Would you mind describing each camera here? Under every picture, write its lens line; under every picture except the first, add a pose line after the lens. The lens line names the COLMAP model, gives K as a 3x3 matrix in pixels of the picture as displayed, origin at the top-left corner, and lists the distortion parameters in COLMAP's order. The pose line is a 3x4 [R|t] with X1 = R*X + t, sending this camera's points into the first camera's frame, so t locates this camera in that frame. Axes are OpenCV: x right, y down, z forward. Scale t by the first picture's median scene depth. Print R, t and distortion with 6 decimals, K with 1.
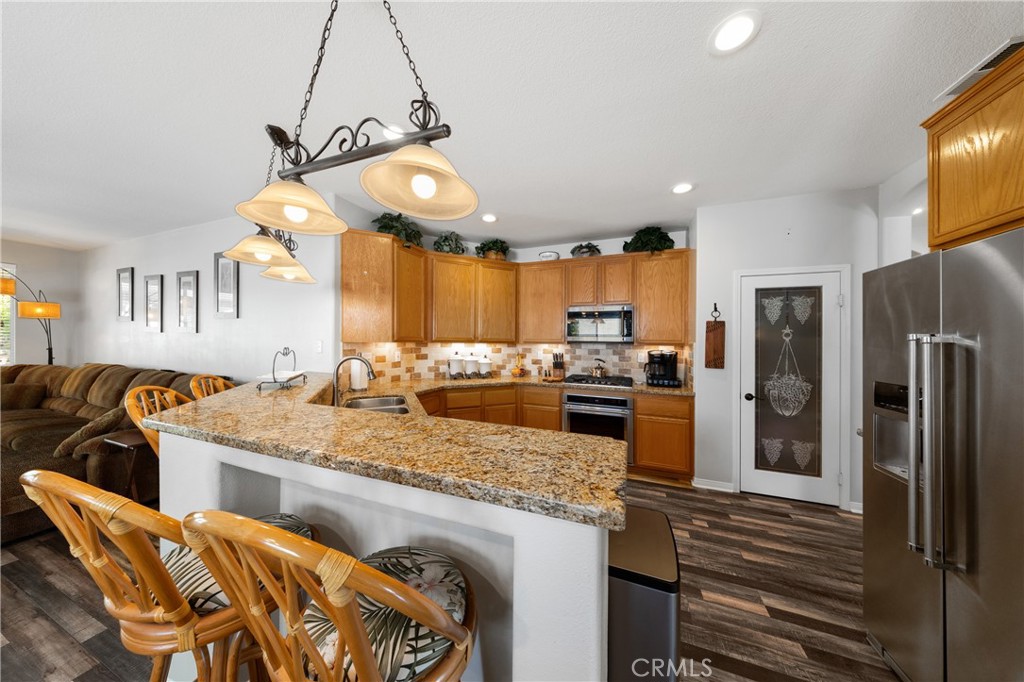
lens RADIAL K [[299.7, 0, 512.0], [0, 299.7, 338.8], [0, 0, 1]] dist [-0.001071, -0.000350]
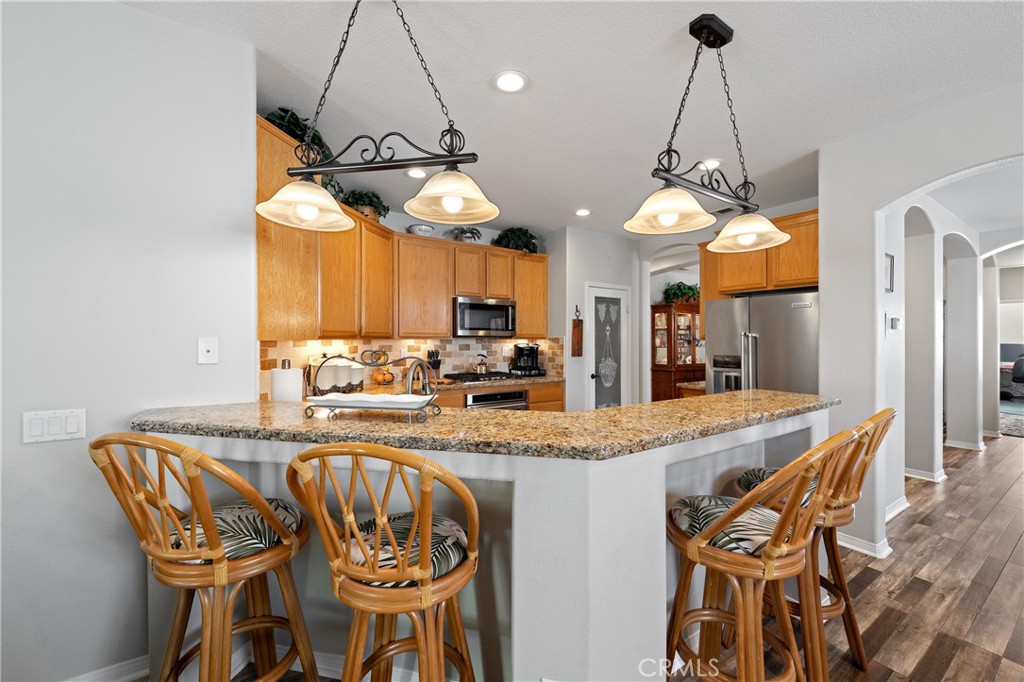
lens RADIAL K [[395.4, 0, 512.8], [0, 395.4, 333.5], [0, 0, 1]] dist [0.000557, -0.000001]
pose [[0.579729, -0.000541, 0.814809, -0.685648], [-0.005166, 0.999977, 0.004340, -0.003872], [-0.814793, -0.006725, 0.579713, 0.208010]]
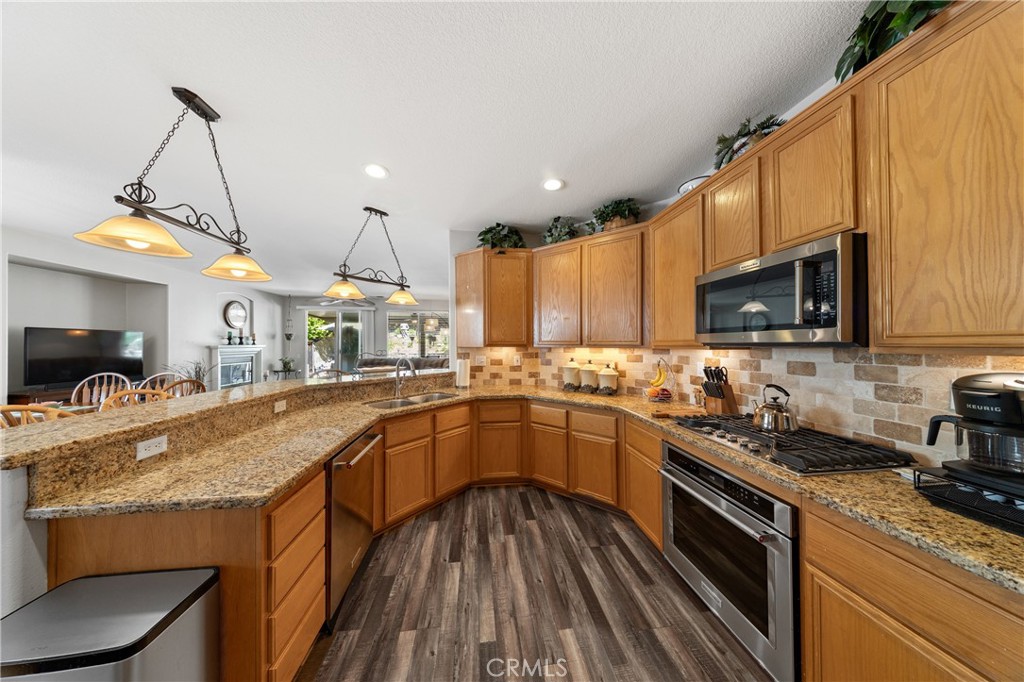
lens RADIAL K [[299.7, 0, 513.1], [0, 299.7, 341.2], [0, 0, 1]] dist [-0.001071, -0.000350]
pose [[0.477350, -0.019893, -0.878488, 0.499525], [0.011922, 0.999798, -0.016162, 0.009096], [0.878632, -0.002759, 0.477491, 0.497768]]
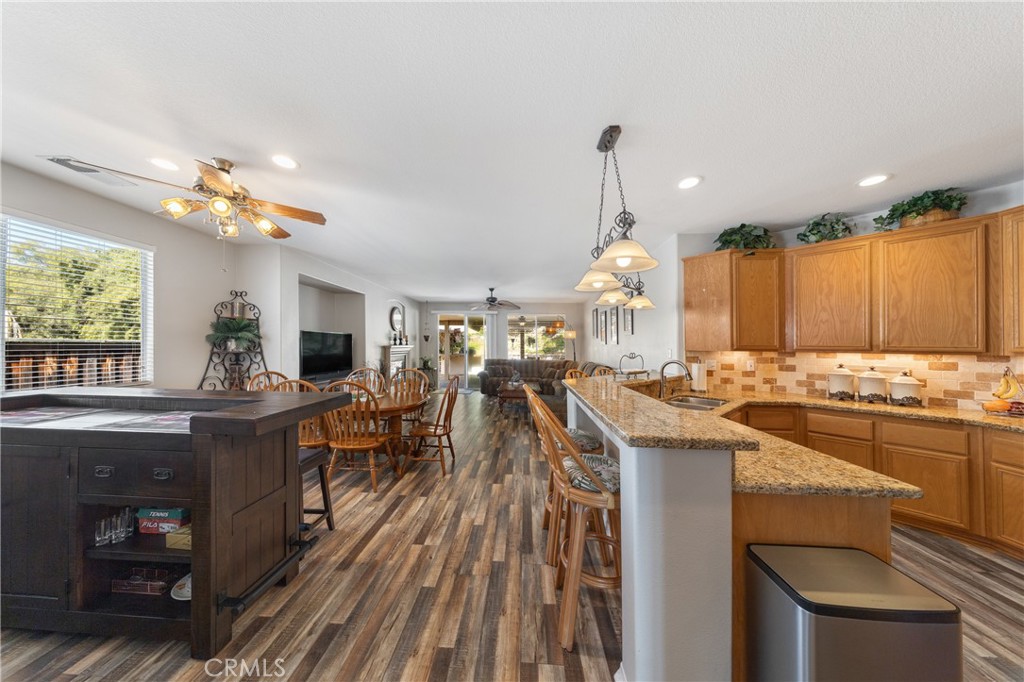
lens RADIAL K [[299.7, 0, 511.9], [0, 299.7, 344.7], [0, 0, 1]] dist [-0.001071, -0.000350]
pose [[0.304968, -0.011480, -0.952293, 0.311754], [0.000153, 0.999928, -0.012005, 0.002057], [0.952363, 0.003515, 0.304948, -0.043397]]
